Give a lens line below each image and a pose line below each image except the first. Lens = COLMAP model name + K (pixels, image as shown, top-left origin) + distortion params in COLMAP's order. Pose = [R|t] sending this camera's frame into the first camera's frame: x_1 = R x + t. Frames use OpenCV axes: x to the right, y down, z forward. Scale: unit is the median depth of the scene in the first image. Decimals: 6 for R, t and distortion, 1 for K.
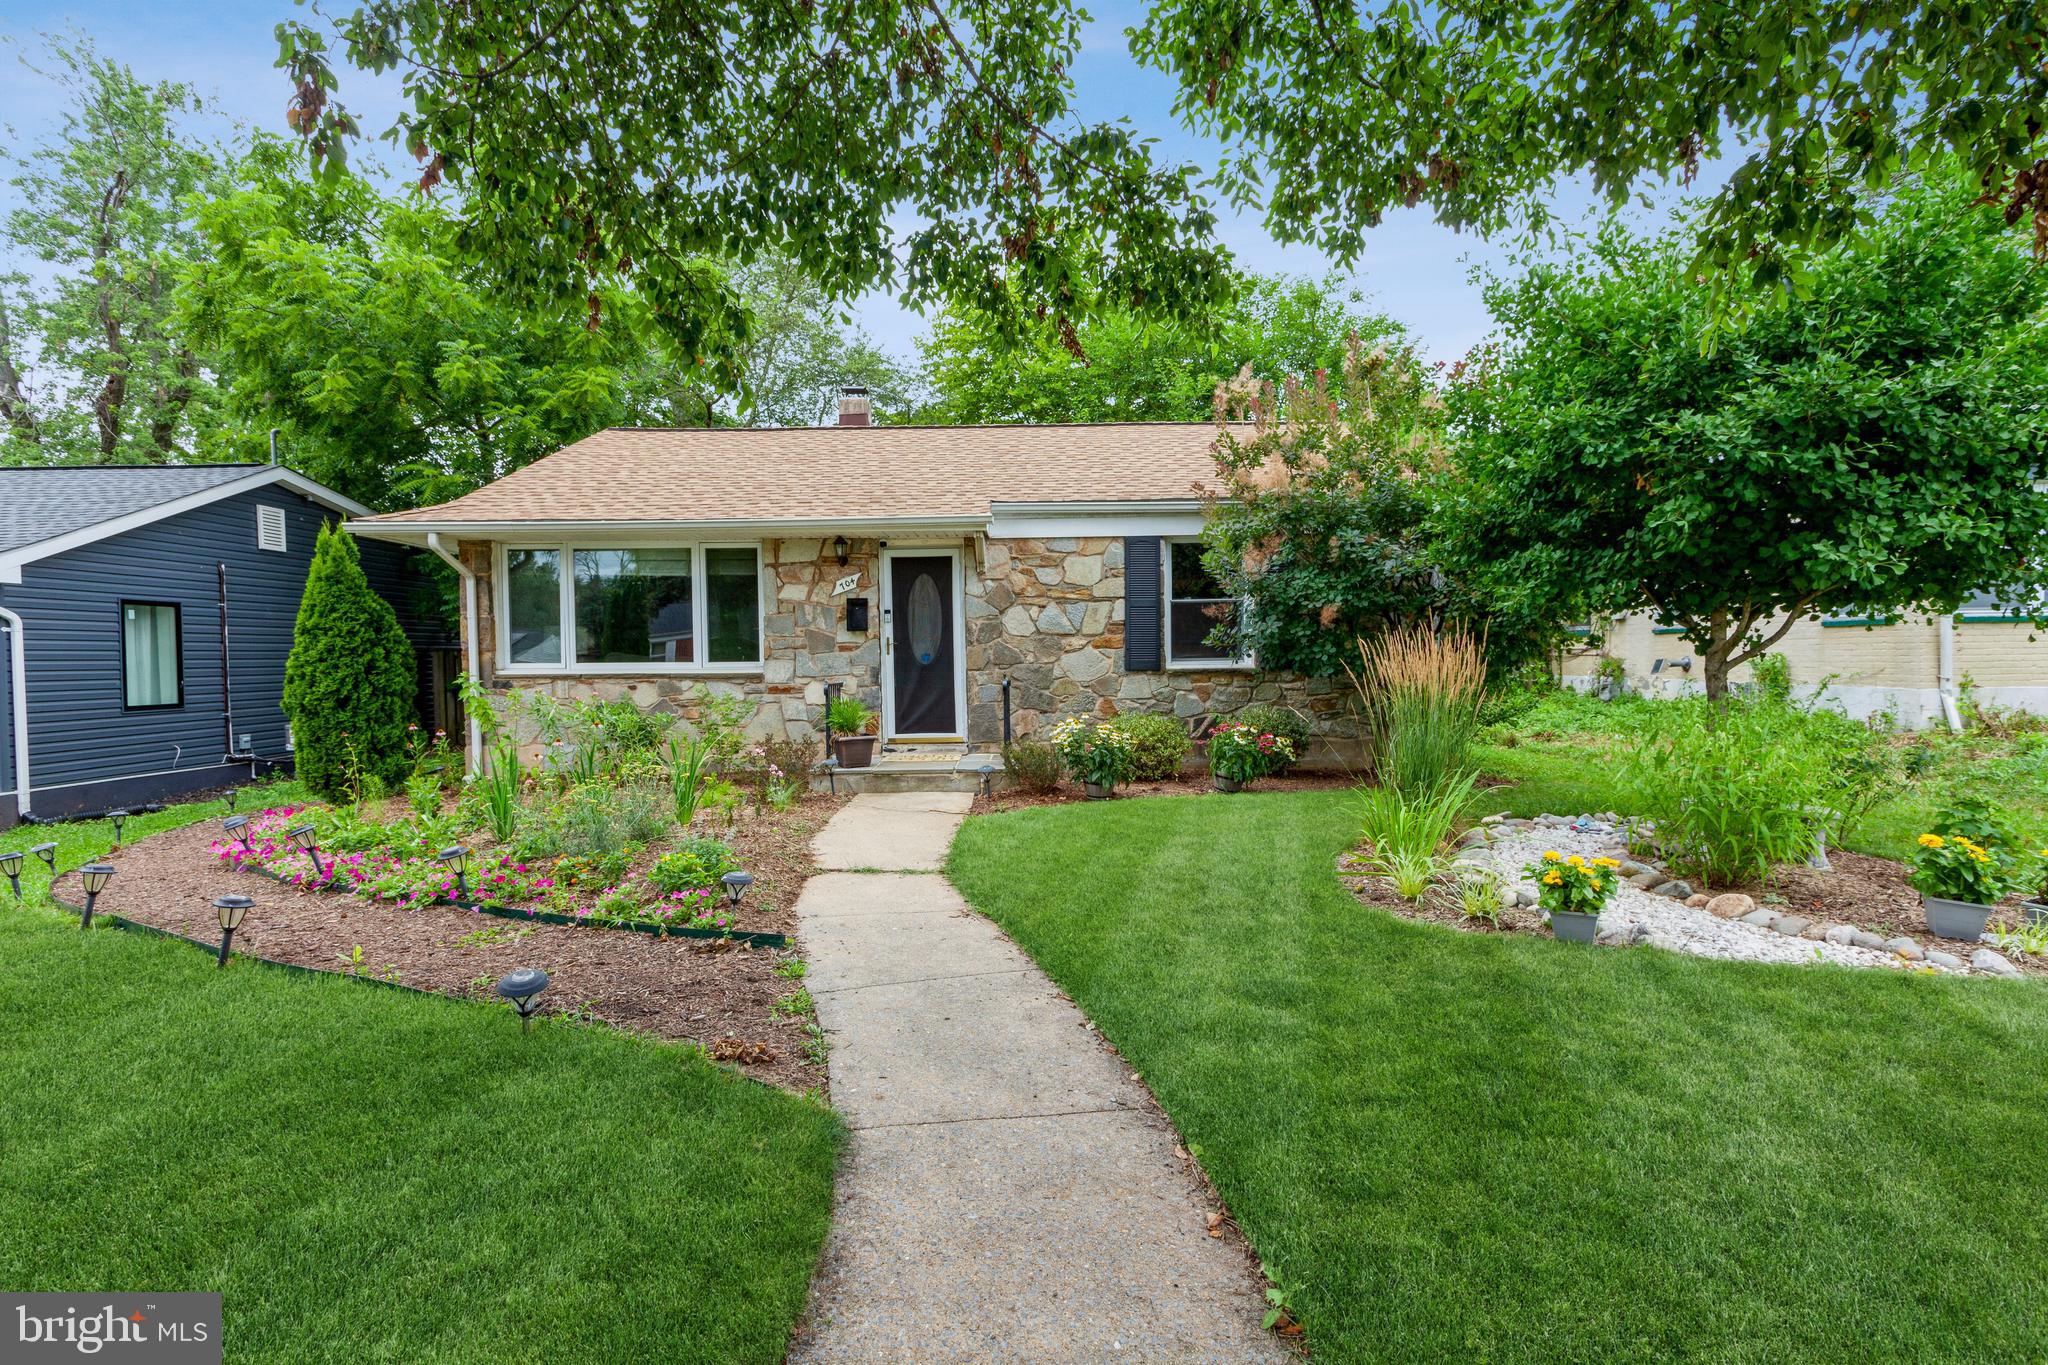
lens RADIAL K [[986.8, 0, 1023.7], [0, 986.8, 679.5], [0, 0, 1]] dist [0.001367, 0.000692]
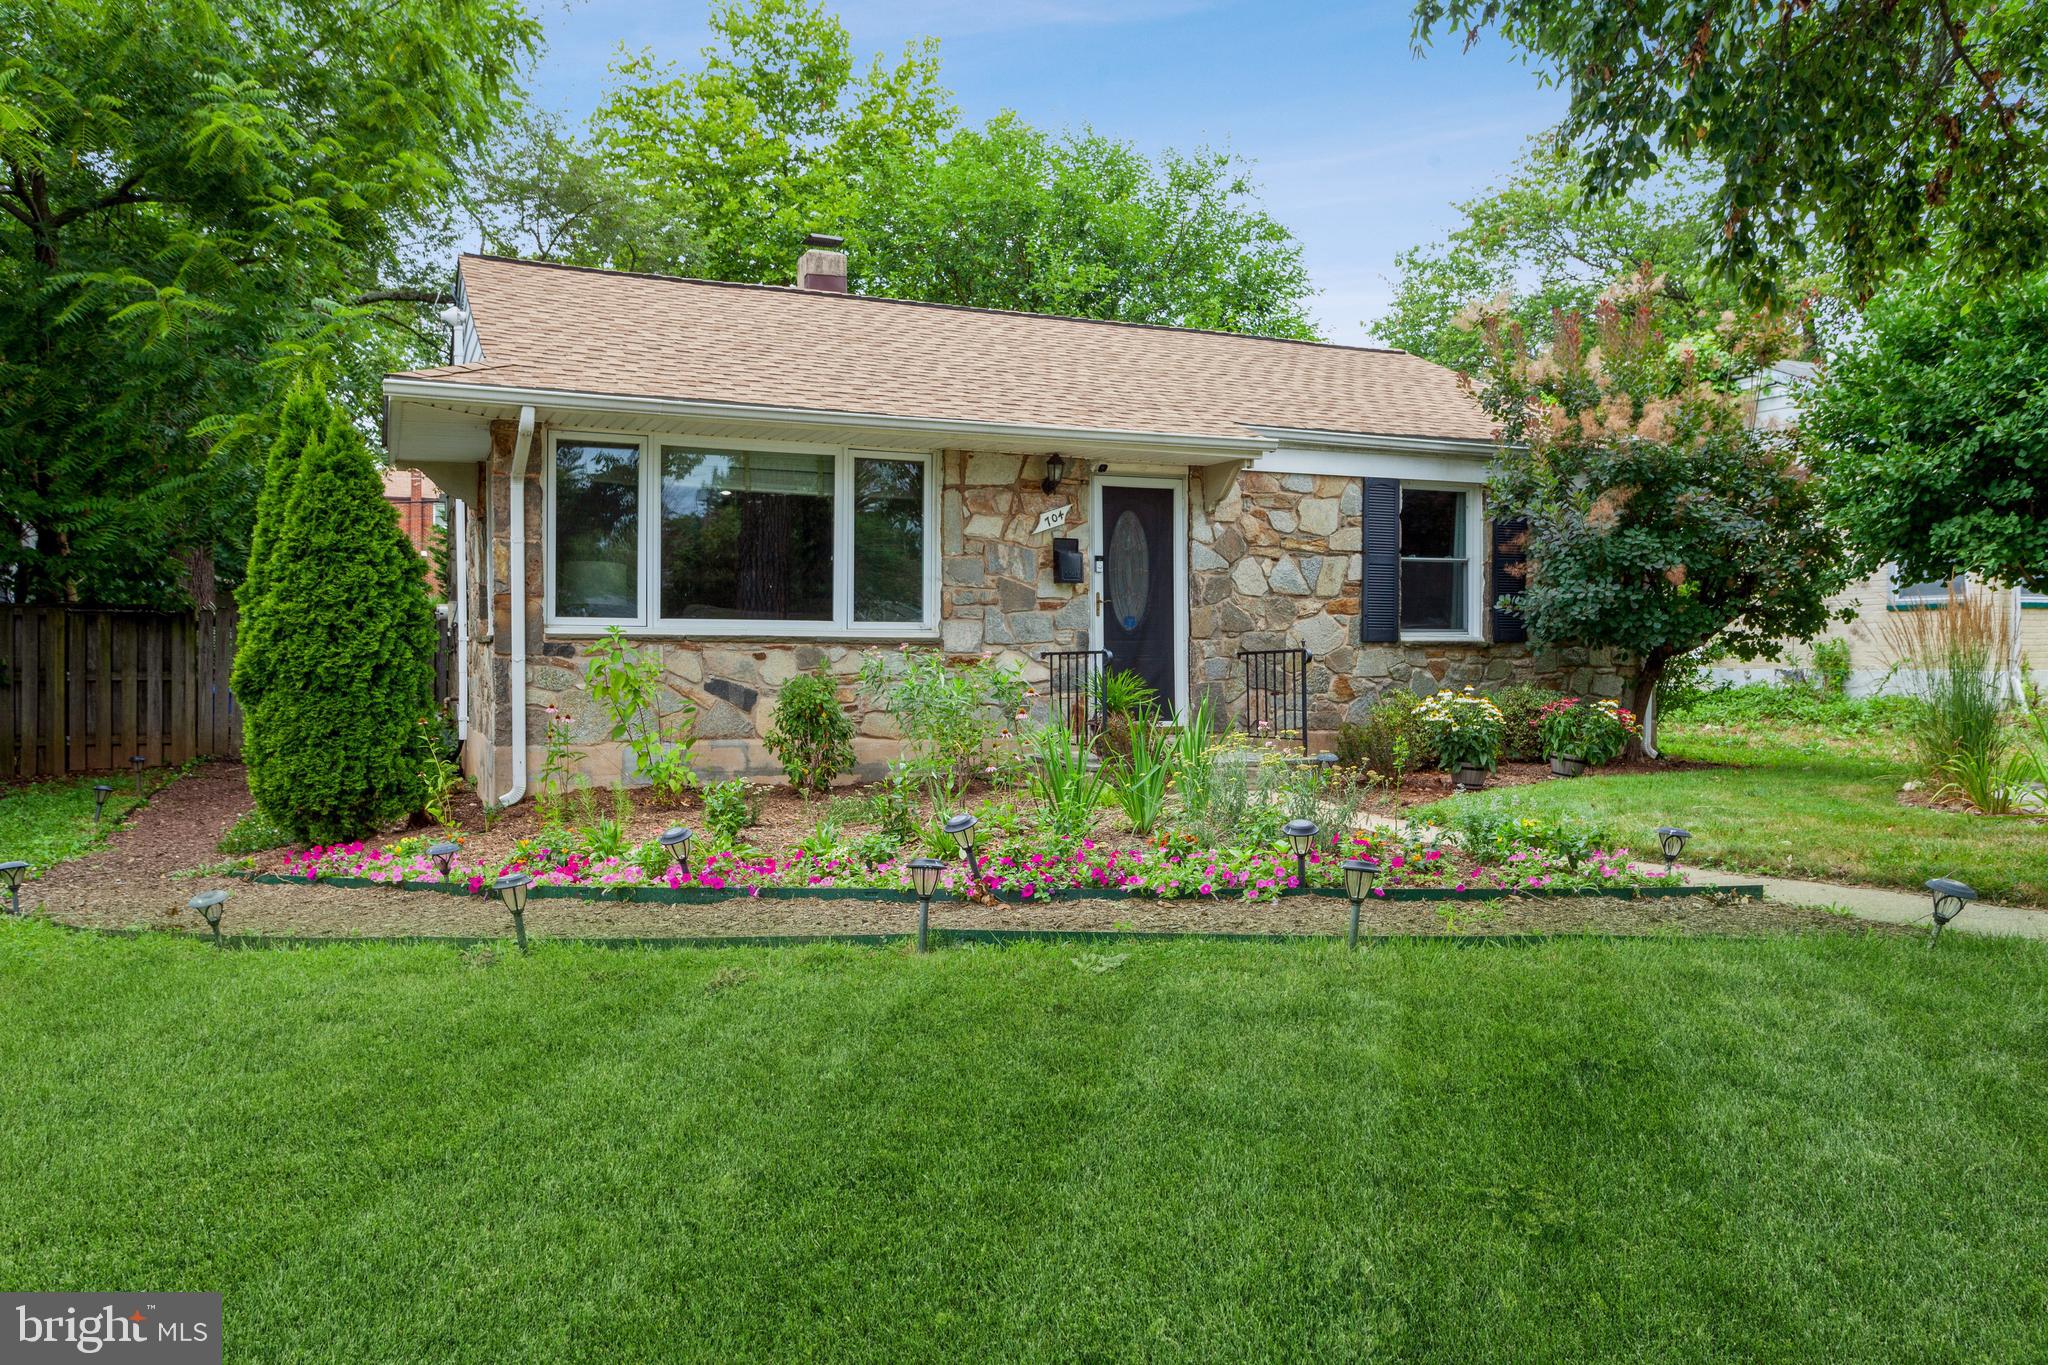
lens RADIAL K [[1497.5, 0, 1023.6], [0, 1497.5, 671.0], [0, 0, 1]] dist [-0.003070, 0.001097]
pose [[0.908792, 0.006903, 0.417192, -0.663670], [0.000909, 0.999828, -0.018524, 0.037421], [-0.417248, 0.017214, 0.908630, -0.004013]]
